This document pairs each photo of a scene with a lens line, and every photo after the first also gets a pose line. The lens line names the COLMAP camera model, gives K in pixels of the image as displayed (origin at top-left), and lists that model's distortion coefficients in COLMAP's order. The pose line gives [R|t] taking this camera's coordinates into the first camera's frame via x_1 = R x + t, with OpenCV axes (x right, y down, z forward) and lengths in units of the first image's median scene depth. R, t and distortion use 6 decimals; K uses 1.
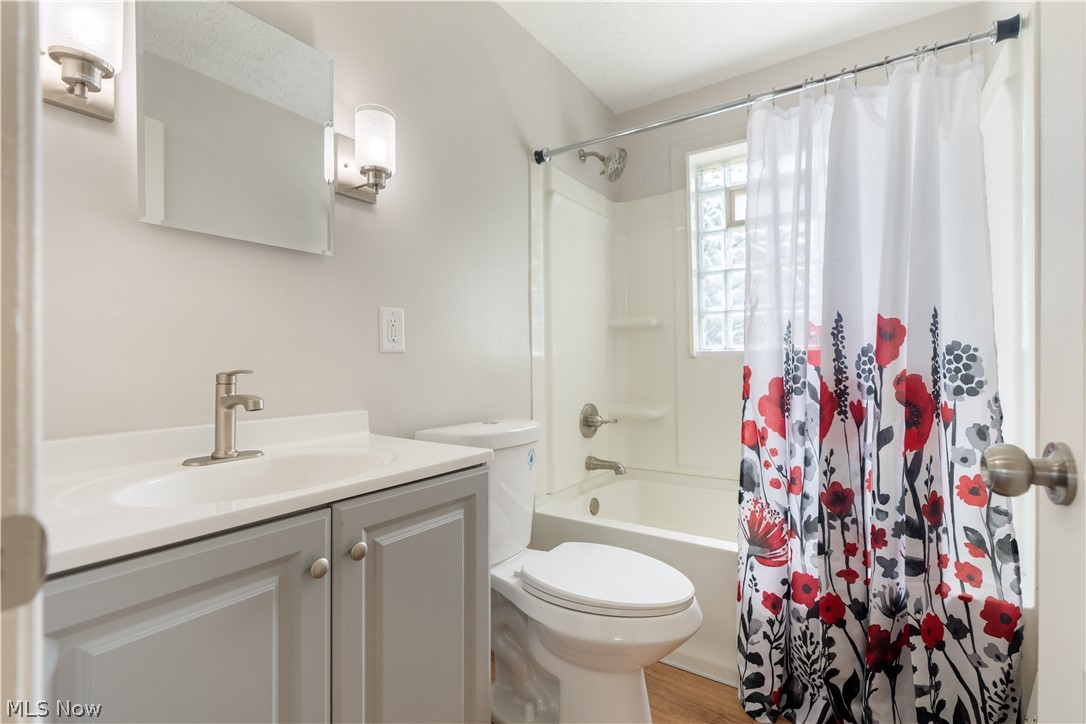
lens RADIAL K [[491.5, 0, 538.6], [0, 491.5, 360.1], [0, 0, 1]] dist [-0.002051, 0.000339]
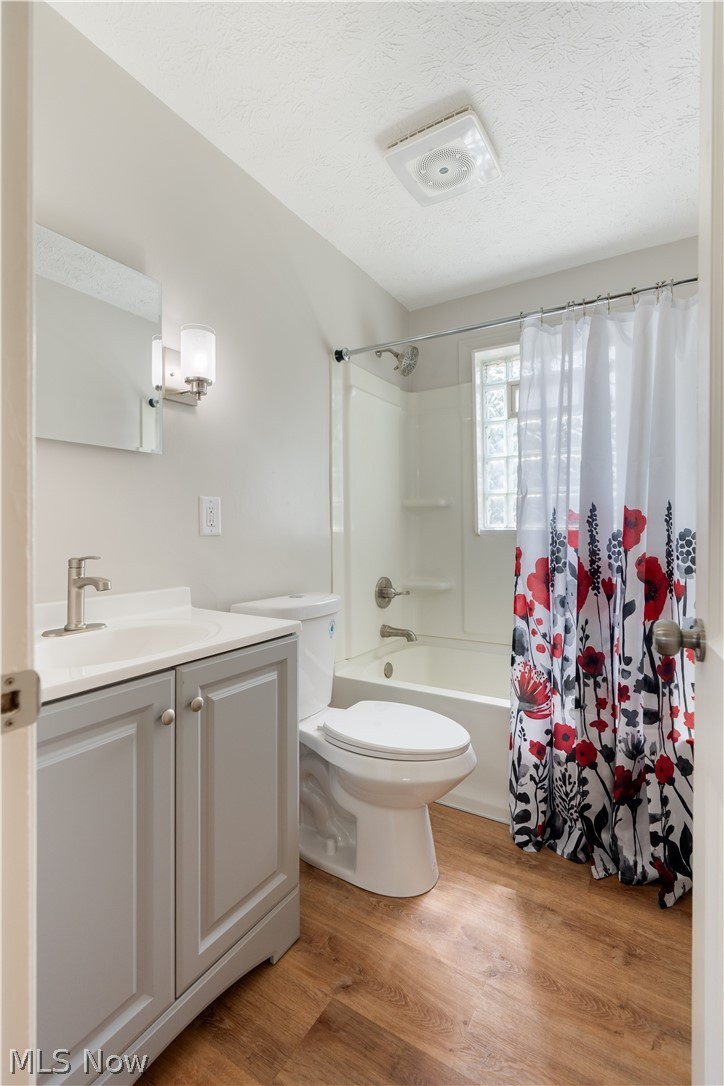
lens RADIAL K [[491.5, 0, 353.5], [0, 491.5, 528.3], [0, 0, 1]] dist [-0.002051, 0.000339]
pose [[0.999414, 0.001868, 0.034170, -0.005878], [-0.001970, 0.999994, 0.002954, -0.039827], [-0.034164, -0.003020, 0.999412, -0.163412]]
